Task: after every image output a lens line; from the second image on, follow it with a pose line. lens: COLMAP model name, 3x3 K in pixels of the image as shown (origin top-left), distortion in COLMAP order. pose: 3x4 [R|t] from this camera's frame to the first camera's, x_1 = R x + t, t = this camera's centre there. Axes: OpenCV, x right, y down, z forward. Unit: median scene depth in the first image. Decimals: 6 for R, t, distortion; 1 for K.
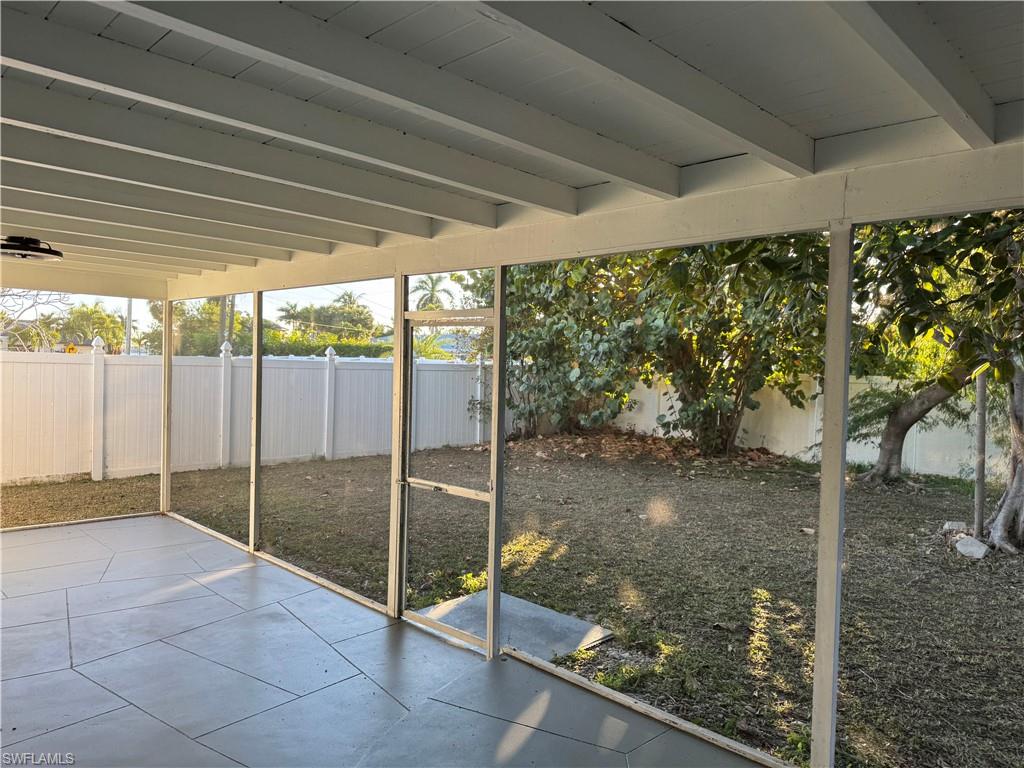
lens RADIAL K [[719.8, 0, 516.1], [0, 719.8, 382.2], [0, 0, 1]] dist [0.012025, -0.023435]
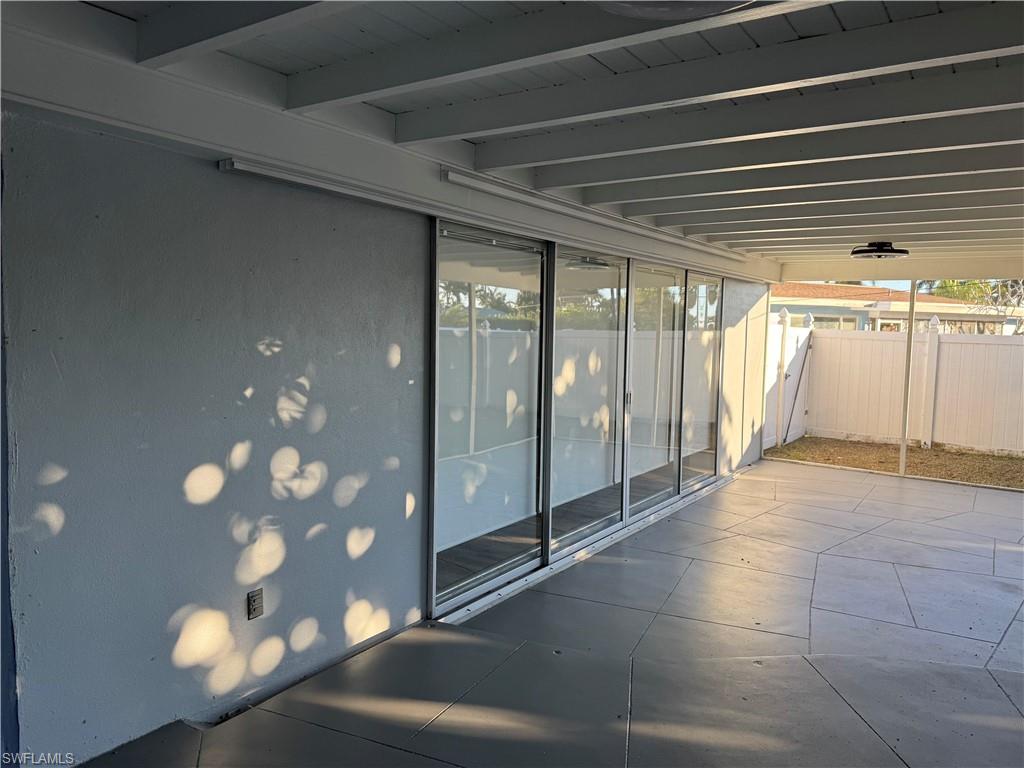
lens RADIAL K [[719.8, 0, 517.4], [0, 719.8, 382.5], [0, 0, 1]] dist [0.012025, -0.023435]
pose [[0.178677, 0.055078, -0.982365, 0.507388], [-0.044511, 0.997862, 0.047851, 0.019801], [0.982900, 0.035176, 0.180747, 0.125138]]
